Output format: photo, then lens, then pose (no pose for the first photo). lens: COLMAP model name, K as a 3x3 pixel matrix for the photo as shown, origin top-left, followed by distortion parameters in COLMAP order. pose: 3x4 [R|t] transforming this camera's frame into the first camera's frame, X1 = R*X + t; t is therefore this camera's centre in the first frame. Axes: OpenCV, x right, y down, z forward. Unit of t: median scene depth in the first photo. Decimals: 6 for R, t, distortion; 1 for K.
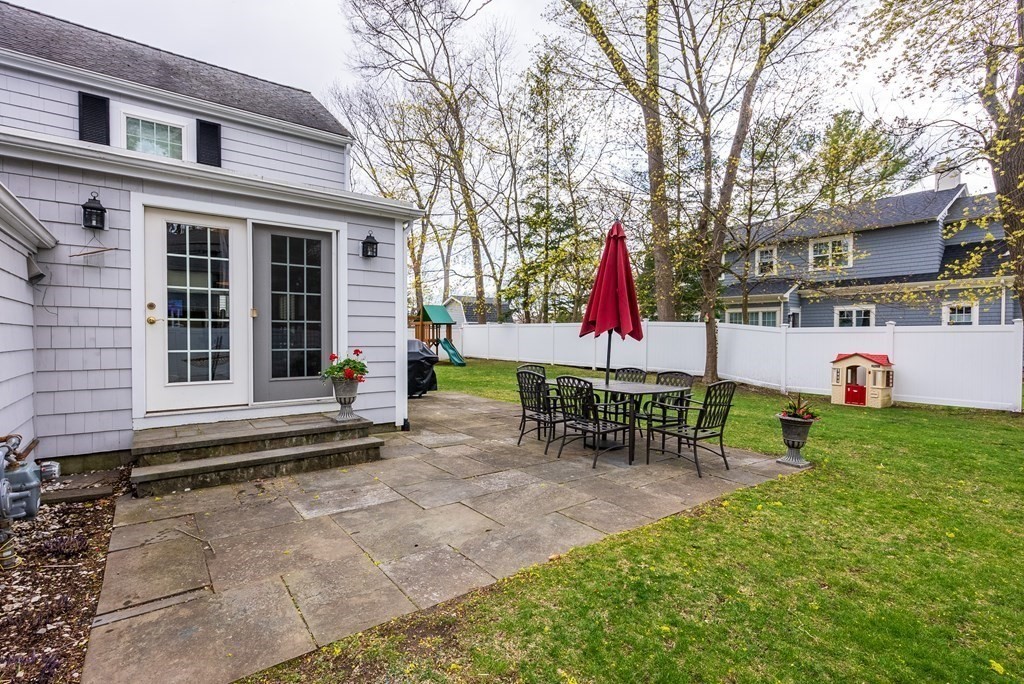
lens RADIAL K [[470.7, 0, 511.7], [0, 470.7, 341.6], [0, 0, 1]] dist [0.002676, 0.000257]
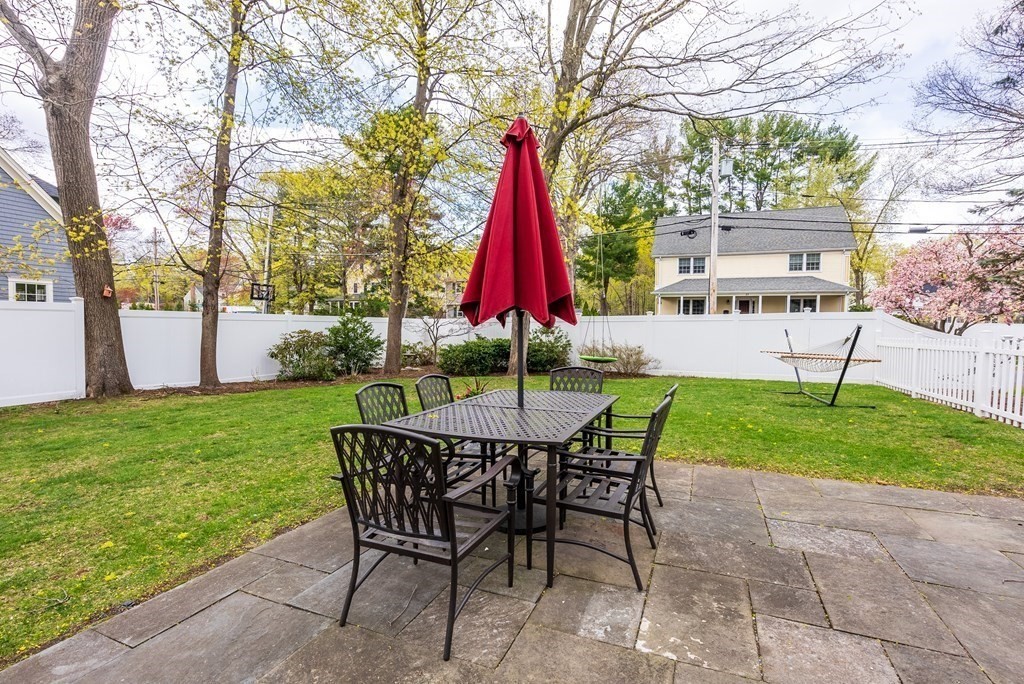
lens RADIAL K [[470.7, 0, 512.0], [0, 470.7, 340.9], [0, 0, 1]] dist [0.002676, 0.000257]
pose [[-0.496814, -0.037637, 0.867040, -0.354849], [0.001587, 0.999018, 0.044275, -0.021341], [-0.867855, 0.023372, -0.496267, 1.650437]]
